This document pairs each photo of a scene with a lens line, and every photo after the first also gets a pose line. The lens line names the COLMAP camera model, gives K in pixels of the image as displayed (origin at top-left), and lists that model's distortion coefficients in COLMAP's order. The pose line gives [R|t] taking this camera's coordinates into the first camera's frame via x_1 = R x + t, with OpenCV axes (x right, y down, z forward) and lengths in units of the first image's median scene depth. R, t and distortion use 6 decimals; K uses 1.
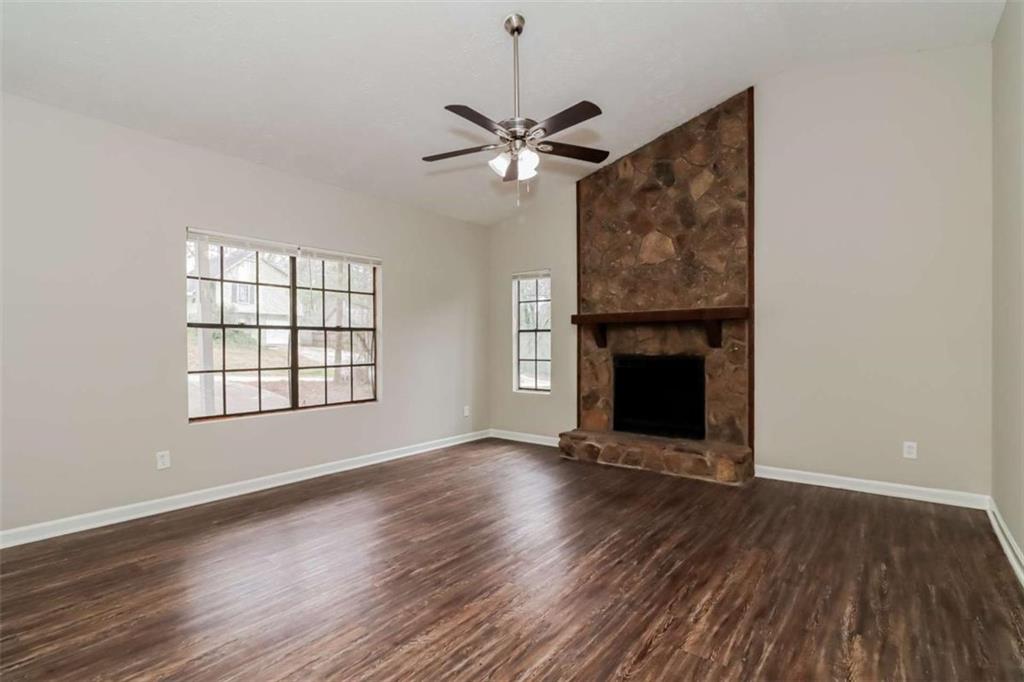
lens RADIAL K [[479.2, 0, 520.2], [0, 479.2, 349.2], [0, 0, 1]] dist [0.028448, 0.000291]
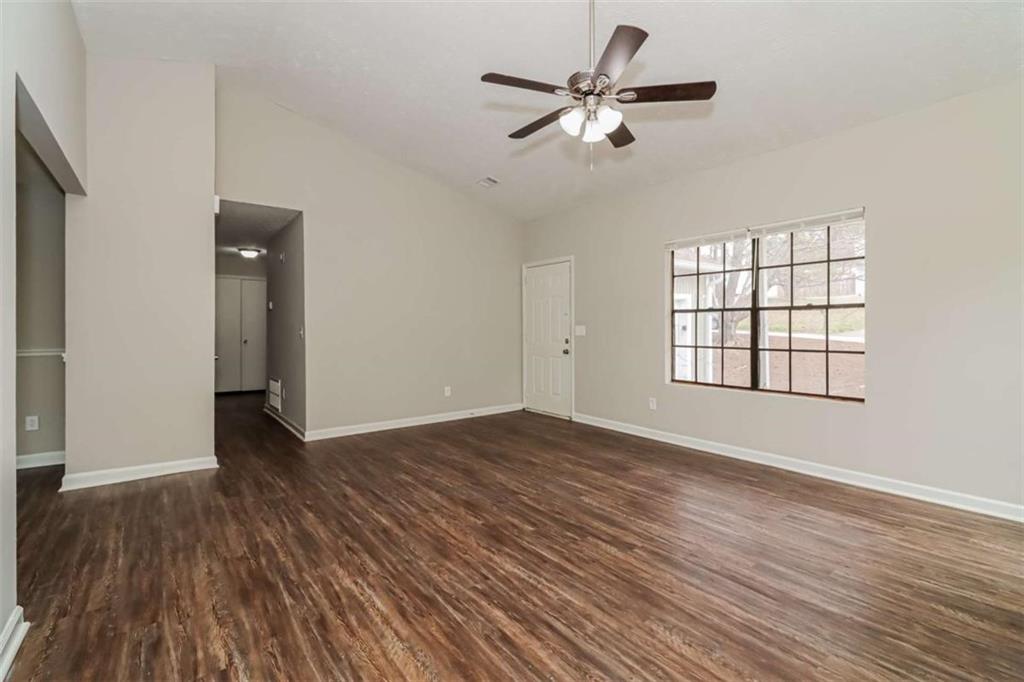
lens RADIAL K [[479.2, 0, 519.6], [0, 479.2, 331.1], [0, 0, 1]] dist [0.028448, 0.000291]
pose [[-0.261683, 0.010318, -0.965099, 1.191261], [-0.002548, 0.999932, 0.011381, -0.015695], [0.965150, 0.005437, -0.261639, 1.489030]]
